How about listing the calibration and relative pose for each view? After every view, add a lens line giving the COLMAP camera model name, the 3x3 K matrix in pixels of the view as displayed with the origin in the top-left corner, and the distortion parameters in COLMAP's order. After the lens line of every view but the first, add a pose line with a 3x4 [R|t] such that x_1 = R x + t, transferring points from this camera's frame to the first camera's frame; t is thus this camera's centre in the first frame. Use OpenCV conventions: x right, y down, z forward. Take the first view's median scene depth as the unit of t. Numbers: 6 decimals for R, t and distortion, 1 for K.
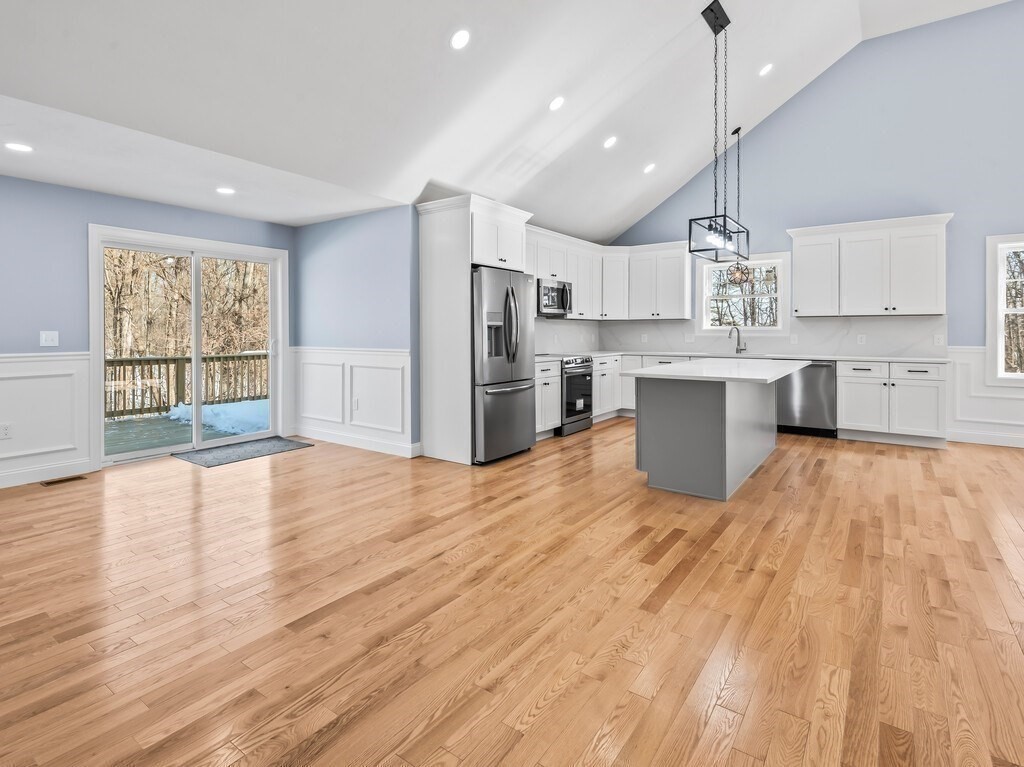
lens RADIAL K [[537.4, 0, 446.8], [0, 537.4, 338.7], [0, 0, 1]] dist [0.019651, -0.000917]
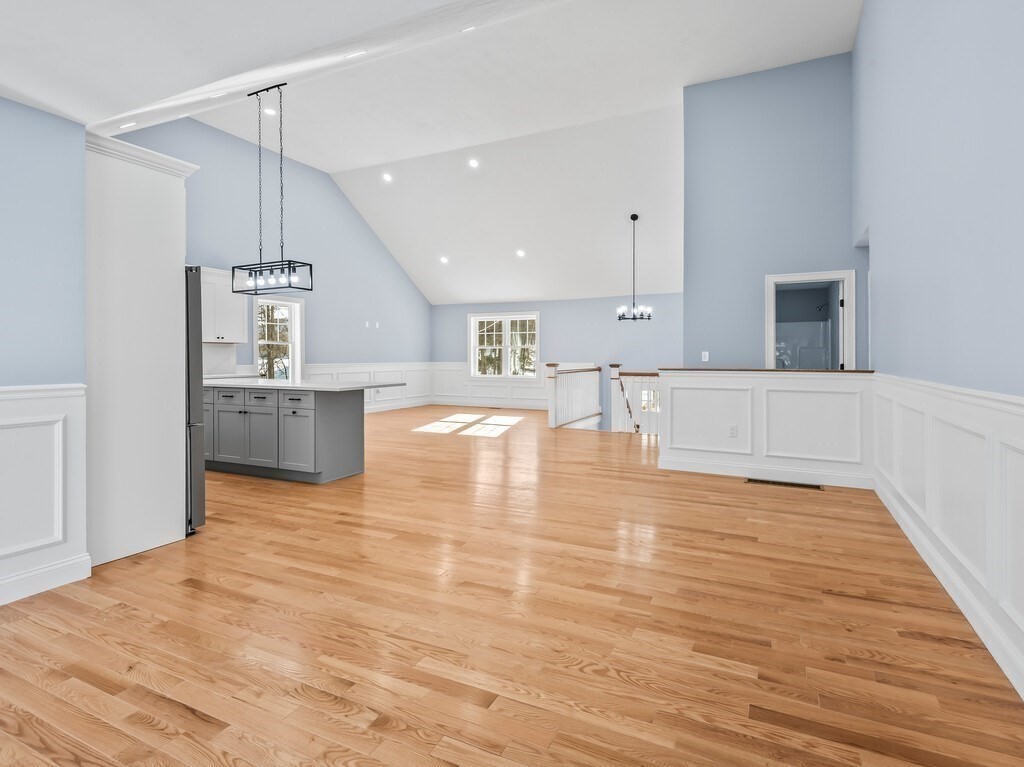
lens RADIAL K [[527.1, 0, 530.5], [0, 527.1, 378.4], [0, 0, 1]] dist [0.027452, 0.000070]
pose [[-0.245452, -0.038095, 0.968660, -0.583478], [0.012889, 0.999011, 0.042554, -0.001631], [-0.969323, 0.022930, -0.244718, 0.564228]]
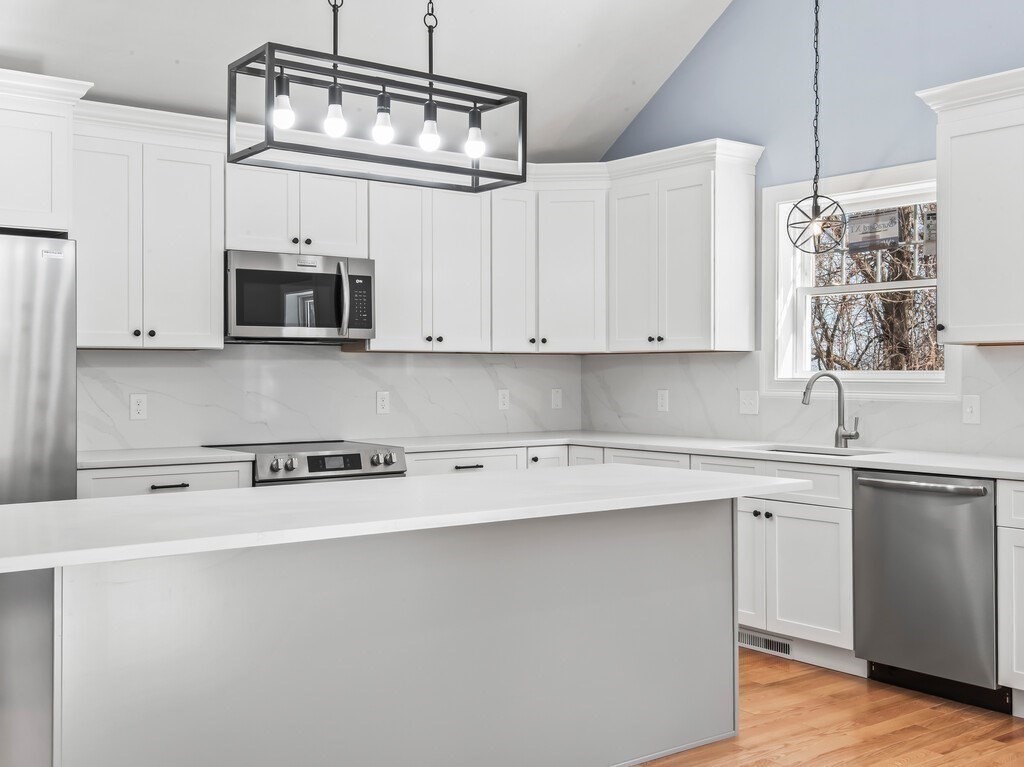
lens RADIAL K [[1121.3, 0, 512.5], [0, 1121.3, 365.7], [0, 0, 1]] dist [0.009422, 0.016885]
pose [[0.970760, -0.000018, -0.240054, 0.579321], [-0.004550, 0.999819, -0.018476, -0.013550], [0.240011, 0.019028, 0.970584, 0.260003]]
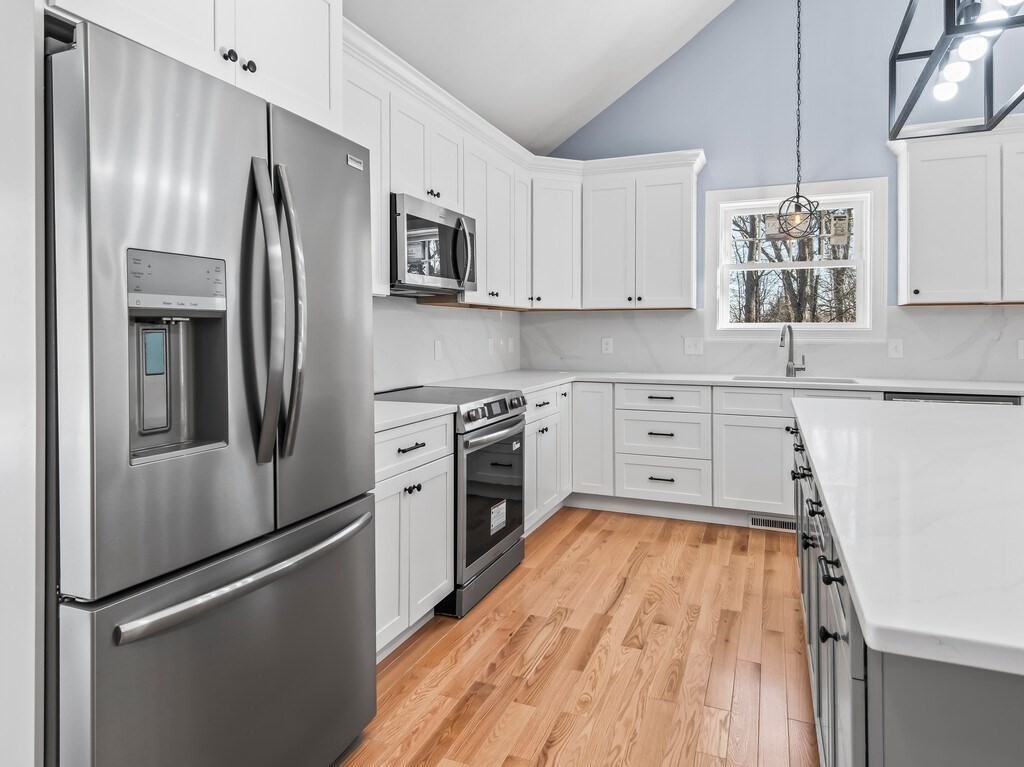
lens RADIAL K [[660.1, 0, 485.8], [0, 660.1, 326.8], [0, 0, 1]] dist [0.028716, -0.001357]
pose [[0.961628, 0.002668, 0.274344, 0.107486], [0.002270, 0.999841, -0.017683, -0.010376], [-0.274348, 0.017628, 0.961469, 0.549218]]
